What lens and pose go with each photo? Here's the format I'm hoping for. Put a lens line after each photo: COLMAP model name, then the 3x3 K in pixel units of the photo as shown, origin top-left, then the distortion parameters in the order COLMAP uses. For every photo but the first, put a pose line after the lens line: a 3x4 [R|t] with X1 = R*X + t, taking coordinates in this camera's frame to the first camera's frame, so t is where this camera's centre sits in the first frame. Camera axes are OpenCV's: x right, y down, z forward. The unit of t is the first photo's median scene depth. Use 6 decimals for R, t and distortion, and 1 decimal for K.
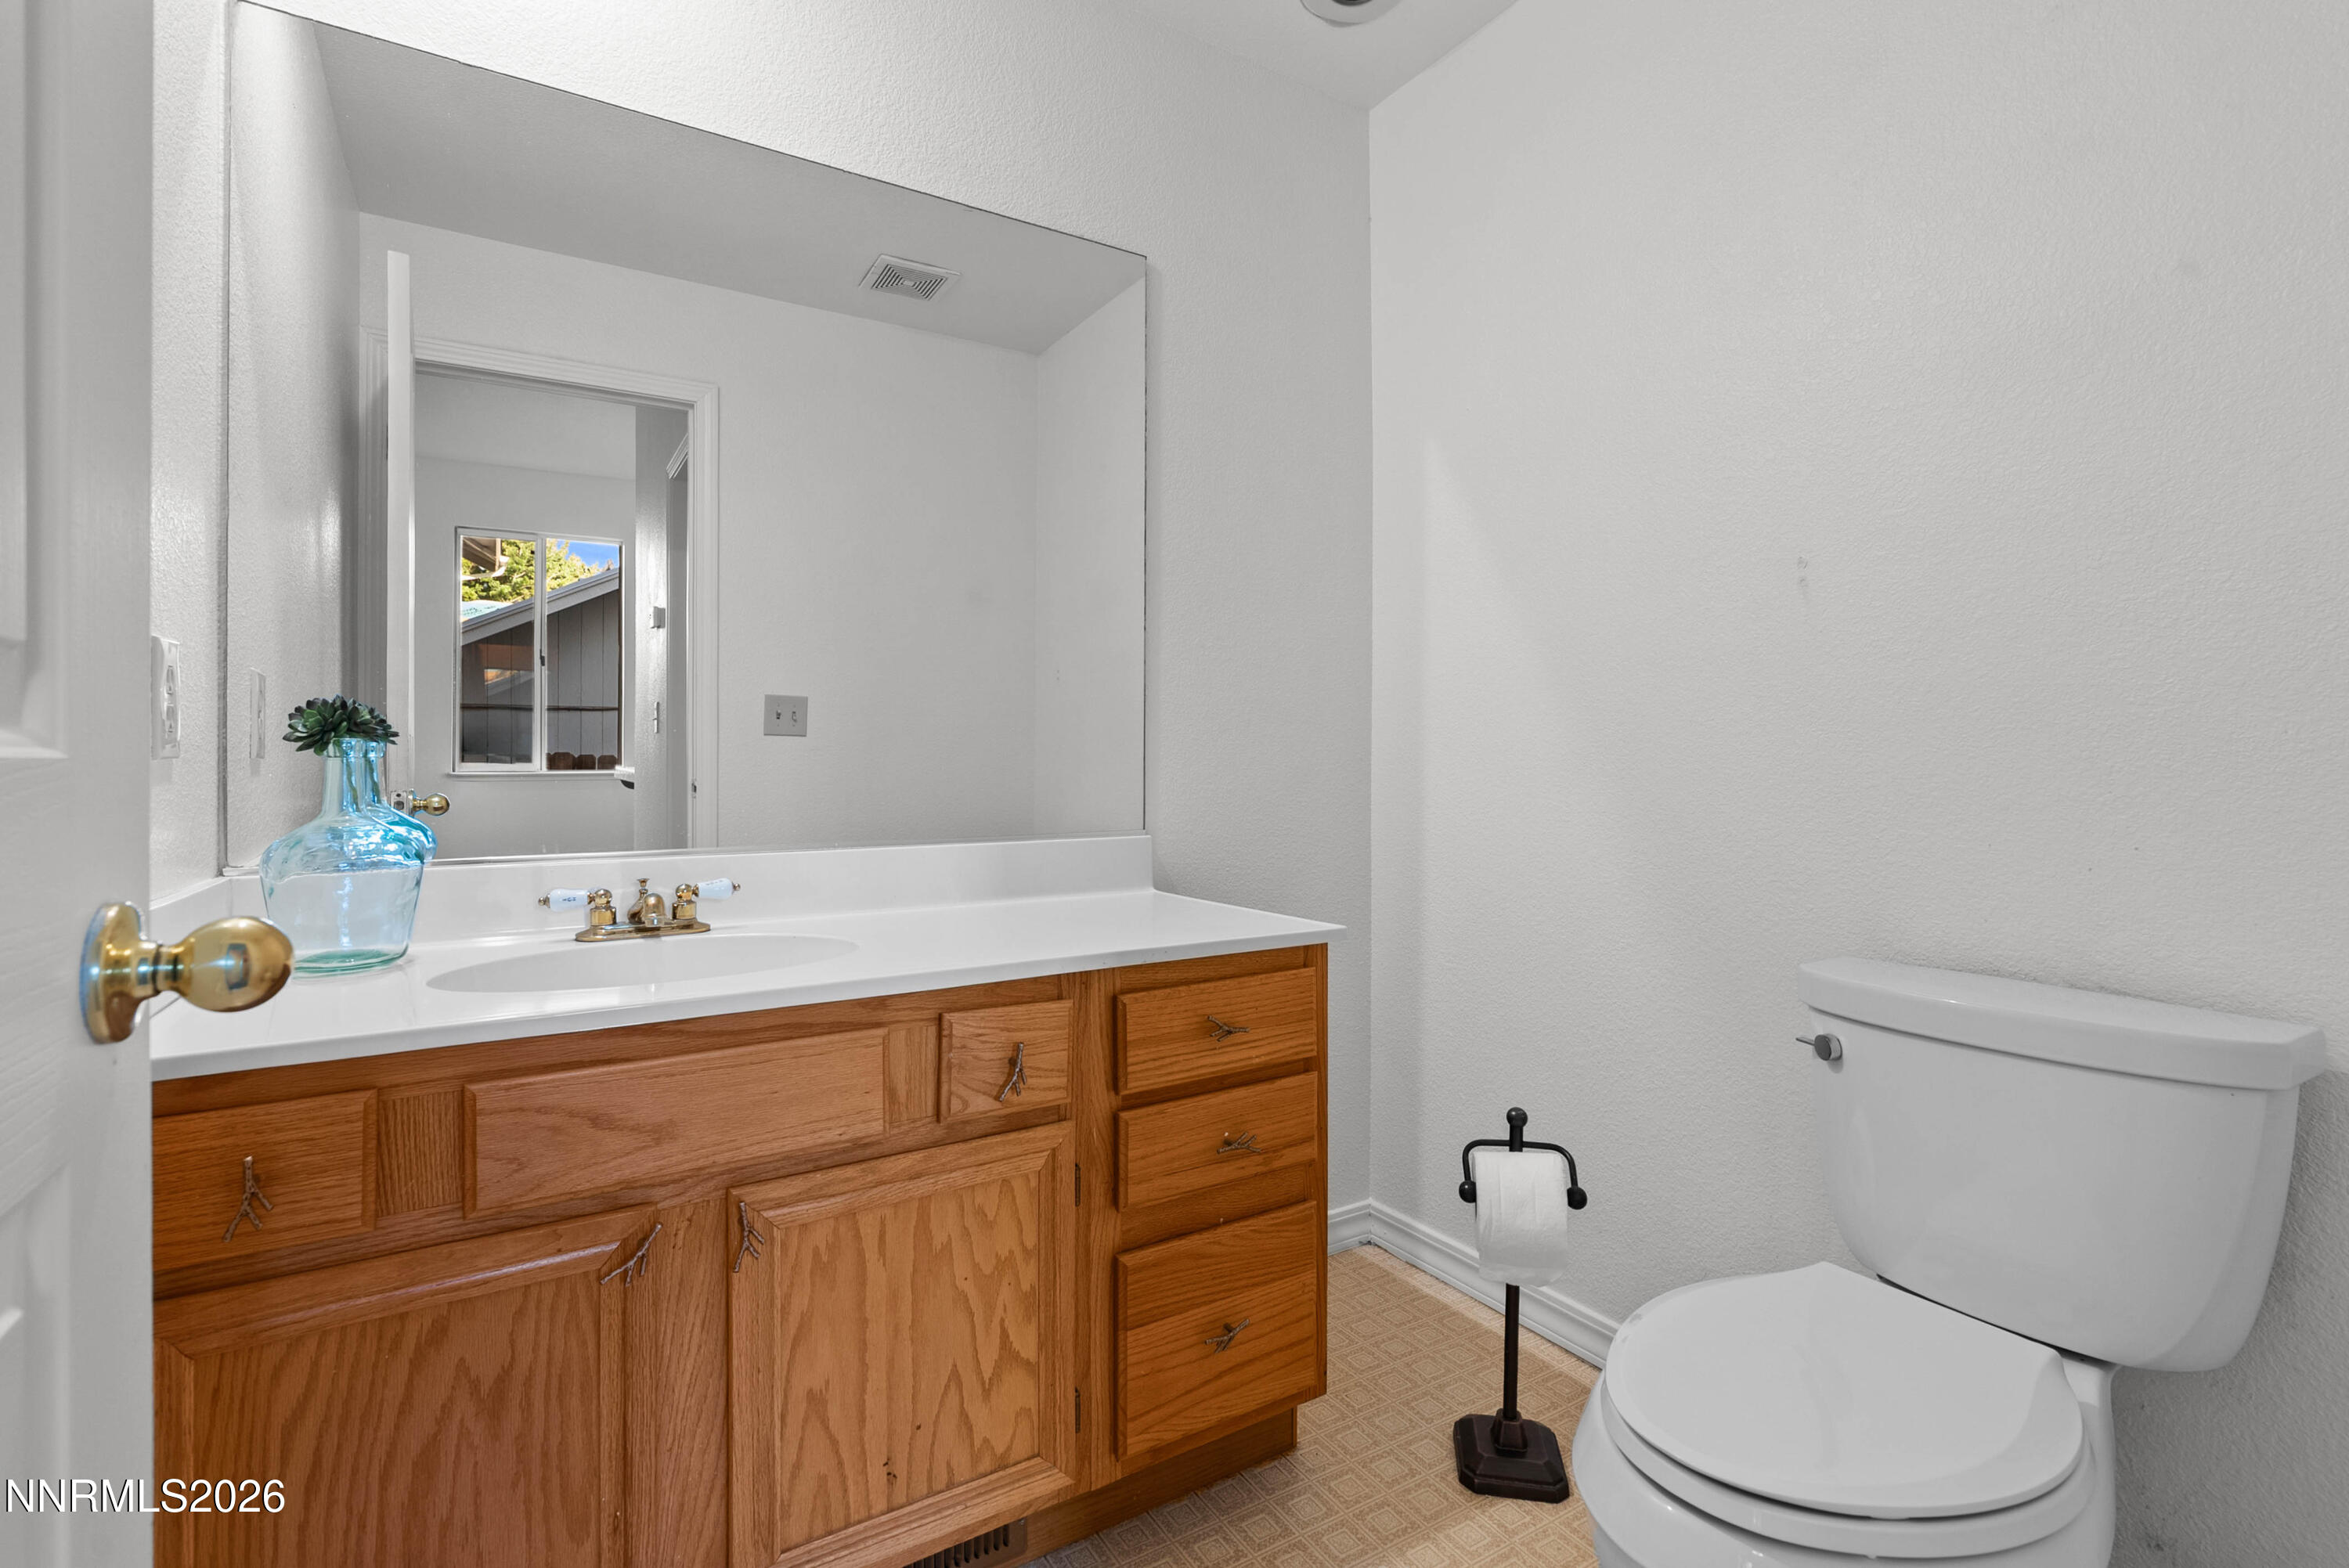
lens RADIAL K [[1072.4, 0, 1162.6], [0, 1072.4, 759.4], [0, 0, 1]] dist [-0.002283, 0.000287]
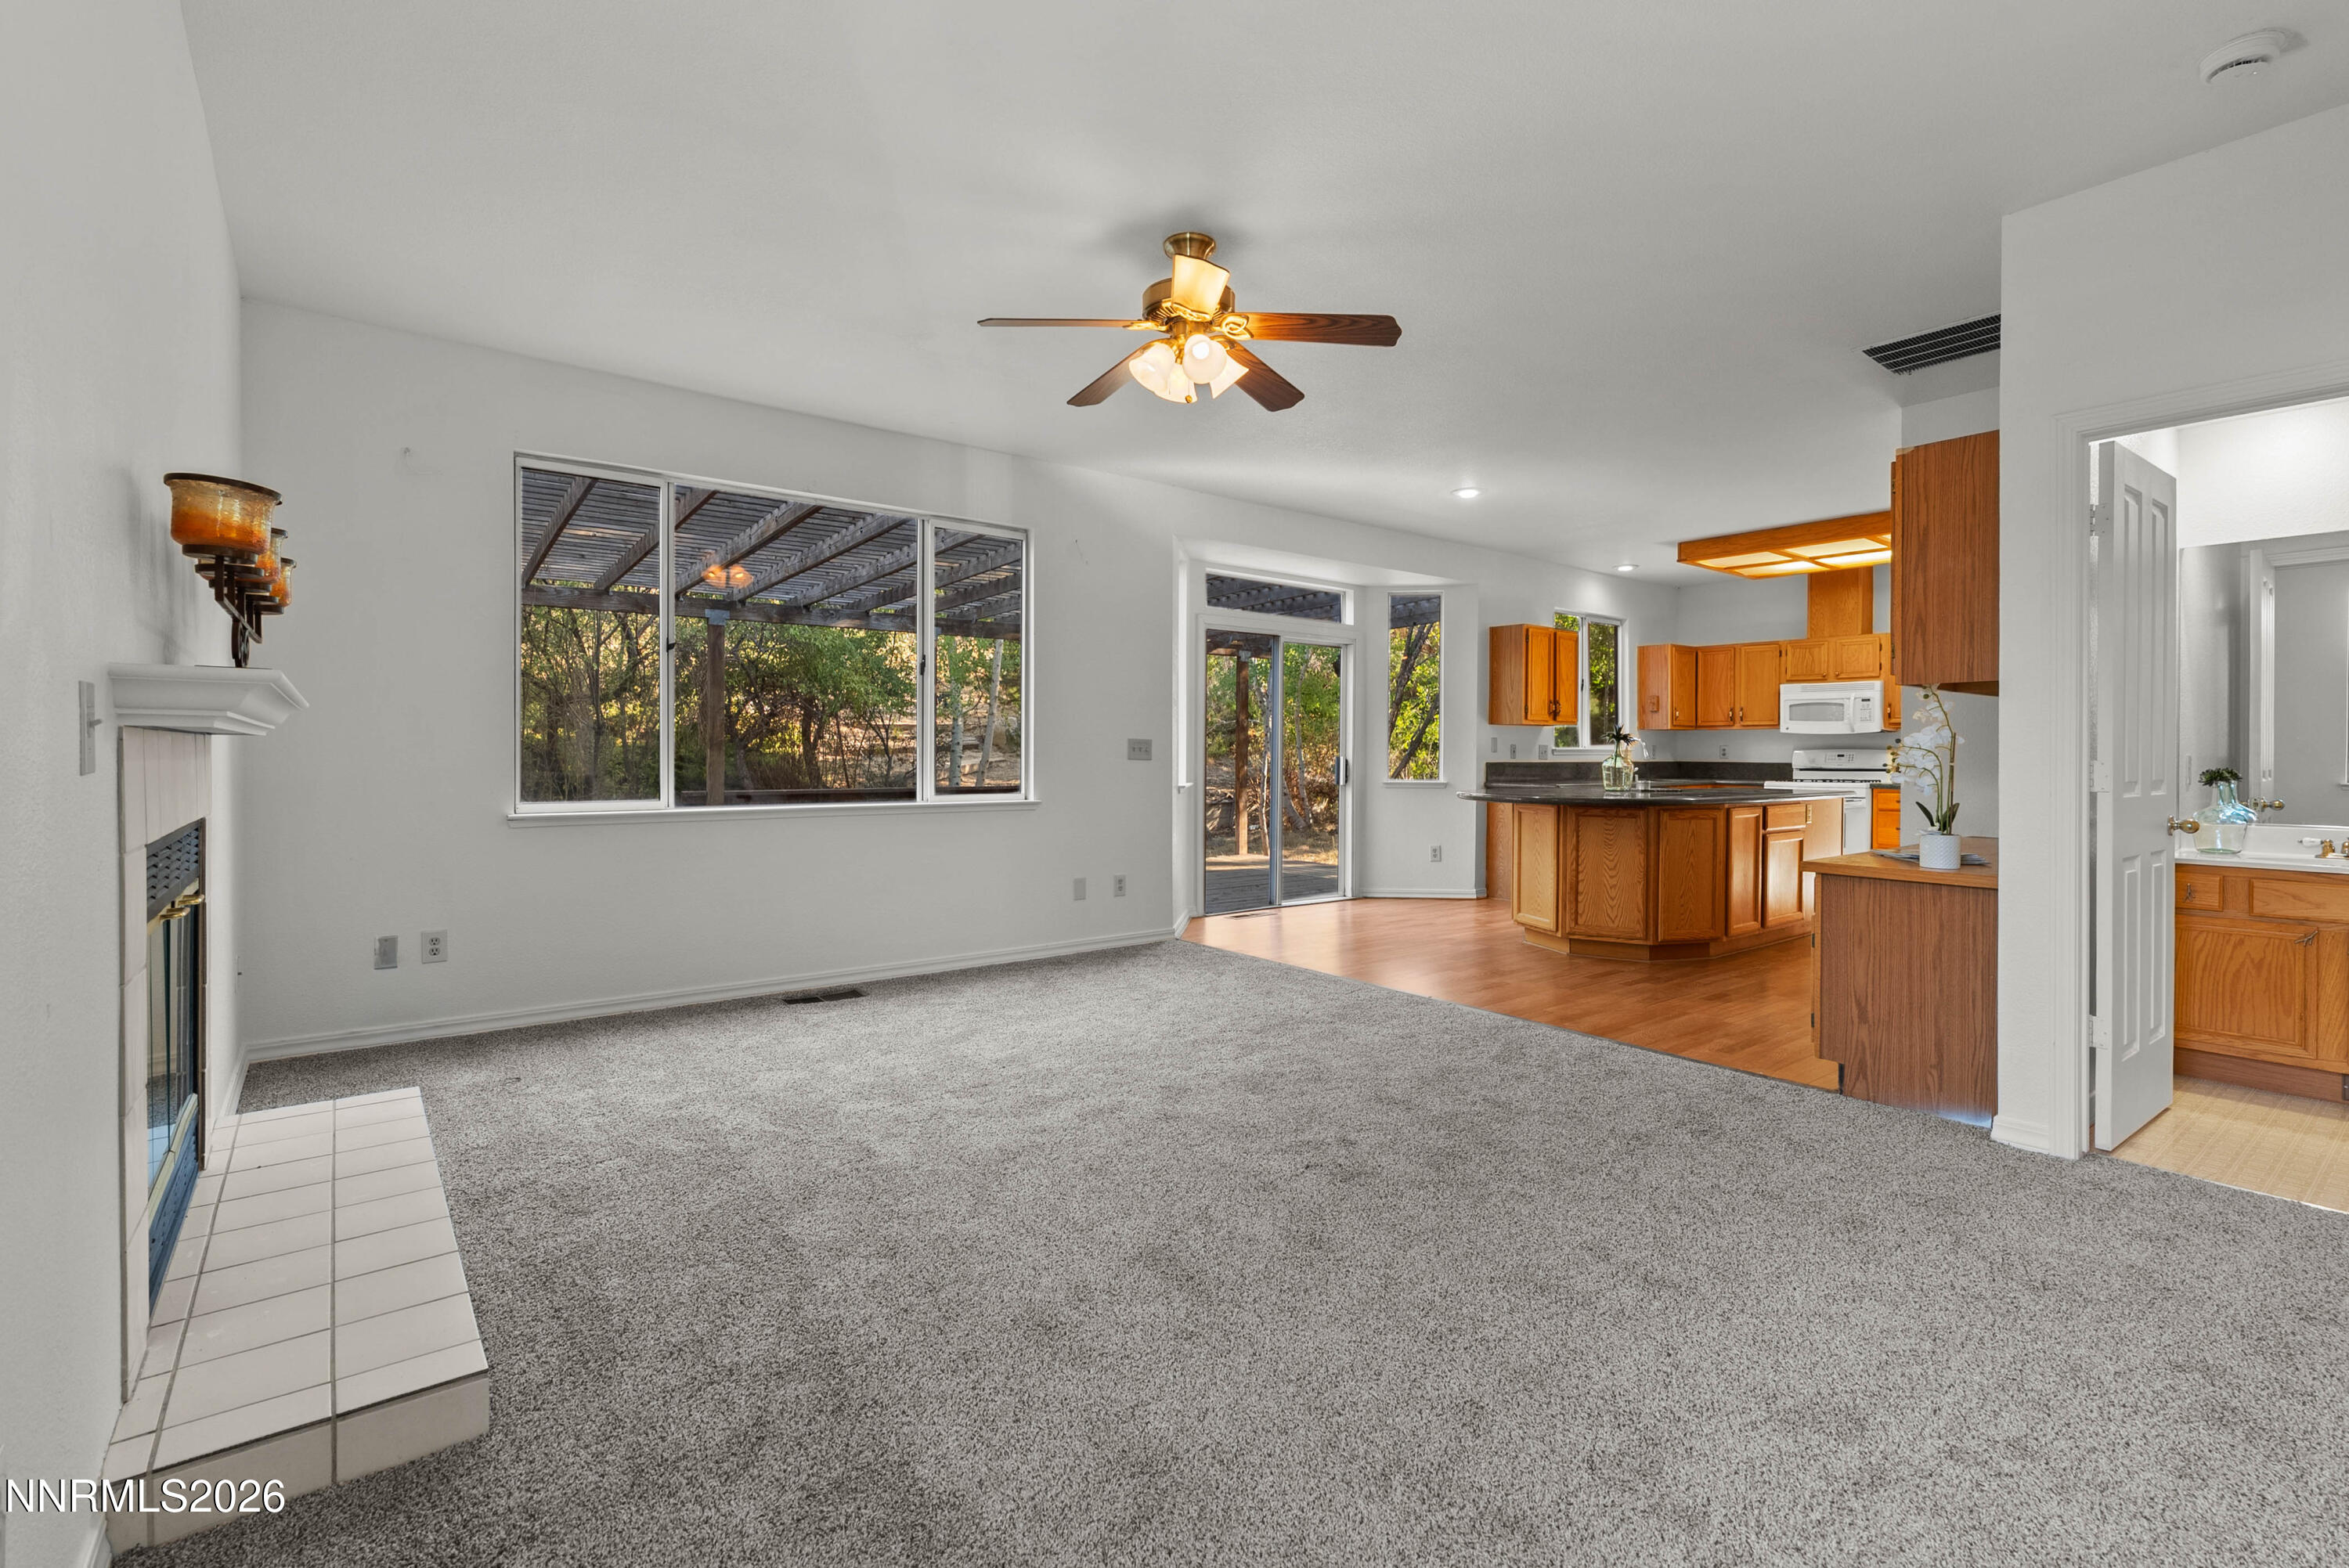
lens RADIAL K [[1072.4, 0, 1162.6], [0, 1072.4, 759.4], [0, 0, 1]] dist [-0.002283, 0.000287]
pose [[0.114263, 0.004801, -0.993439, 2.434116], [0.001215, 0.999987, 0.004972, -0.127792], [0.993450, -0.001775, 0.114256, -2.964506]]
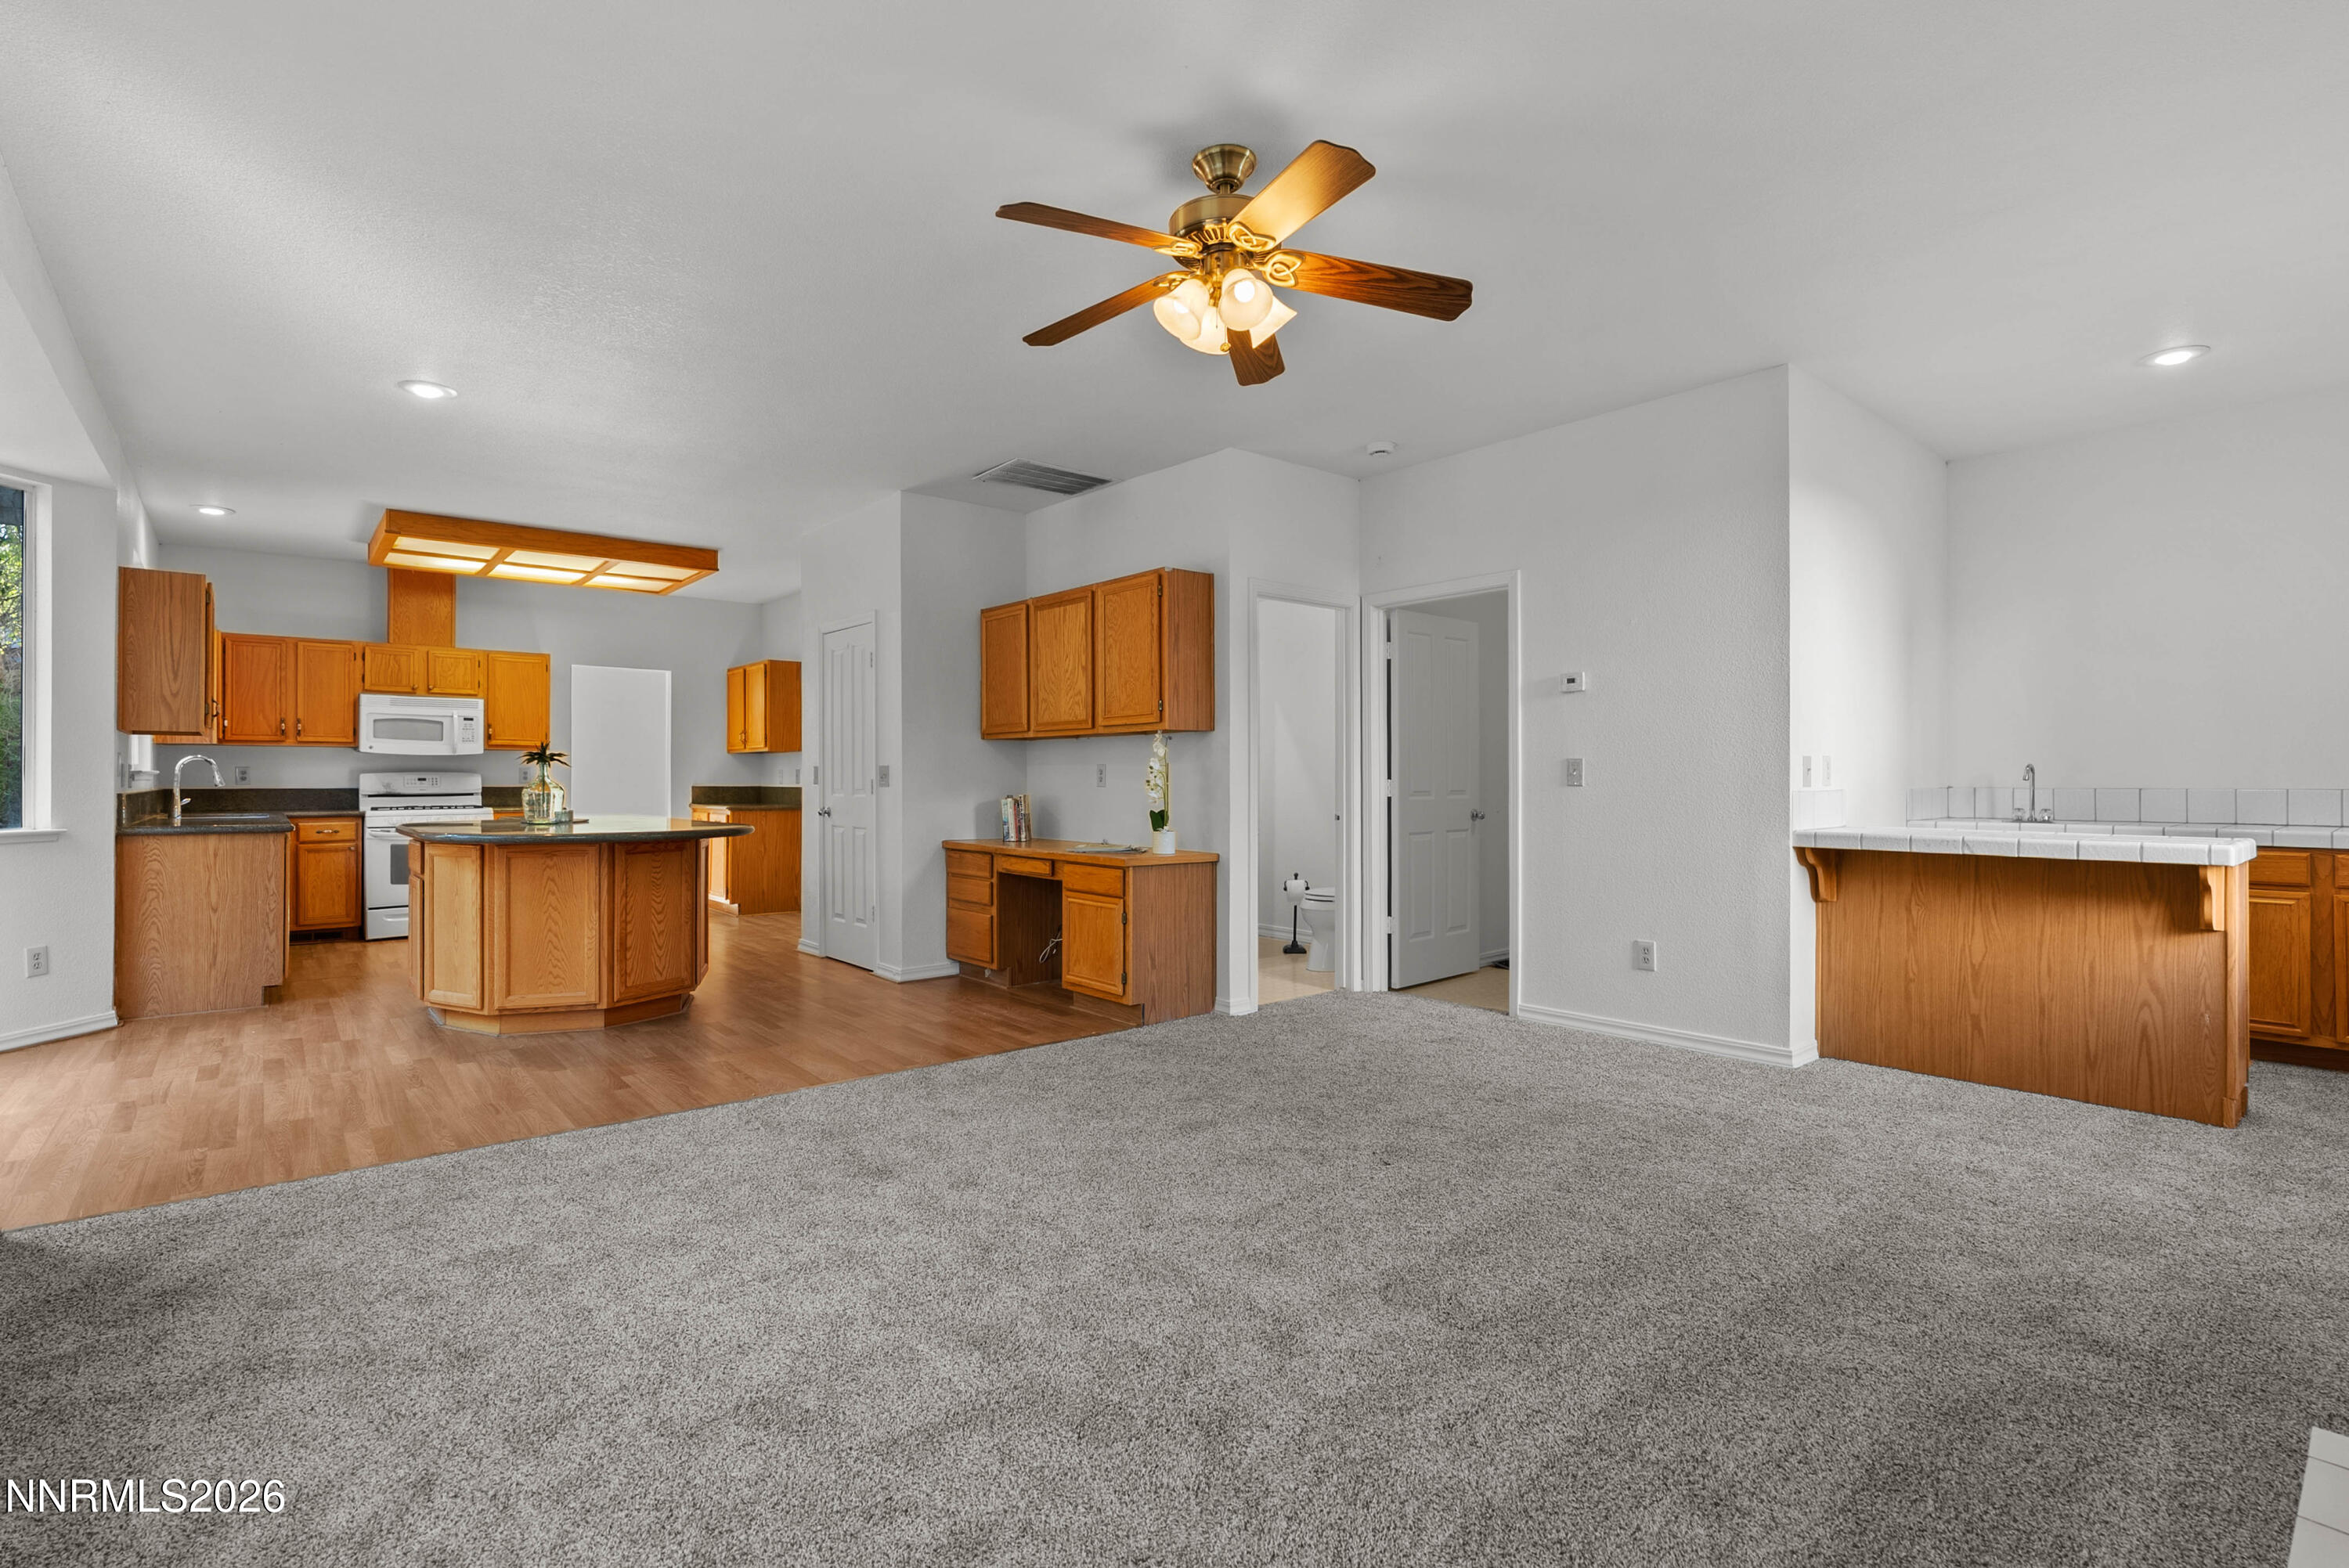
lens RADIAL K [[1109.7, 0, 1170.8], [0, 1109.7, 768.0], [0, 0, 1]] dist [0.003800, 0.000716]
pose [[0.984760, -0.000157, 0.173921, -1.509930], [0.000888, 0.999991, -0.004127, -0.149637], [-0.173919, 0.004219, 0.984751, -5.289815]]
